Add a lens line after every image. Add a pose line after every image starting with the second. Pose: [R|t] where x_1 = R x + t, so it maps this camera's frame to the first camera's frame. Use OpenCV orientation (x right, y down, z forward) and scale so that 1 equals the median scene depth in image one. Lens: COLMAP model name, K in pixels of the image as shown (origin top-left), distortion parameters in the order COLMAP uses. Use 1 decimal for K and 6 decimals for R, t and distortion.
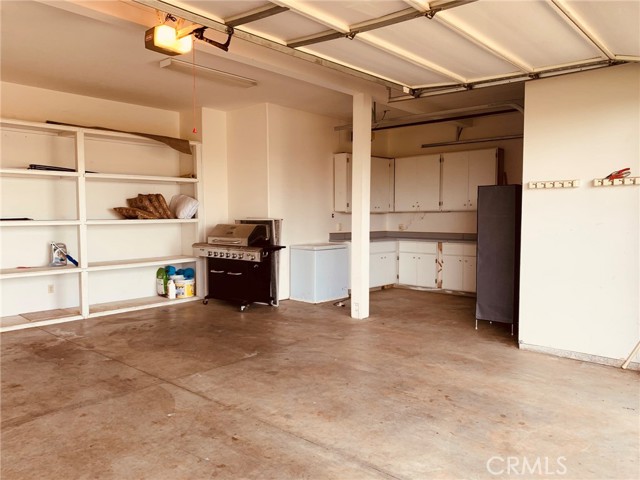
lens RADIAL K [[492.4, 0, 318.7], [0, 492.4, 241.7], [0, 0, 1]] dist [0.052351, -0.061142]
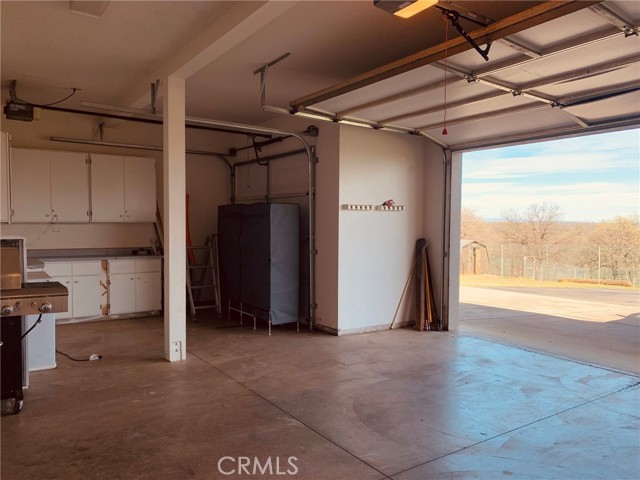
lens RADIAL K [[492.4, 0, 318.6], [0, 492.4, 239.0], [0, 0, 1]] dist [0.052351, -0.061142]
pose [[0.239588, -0.030233, 0.970404, -0.510746], [0.046938, 0.998707, 0.019526, -0.035546], [-0.969739, 0.040870, 0.240697, 0.468765]]
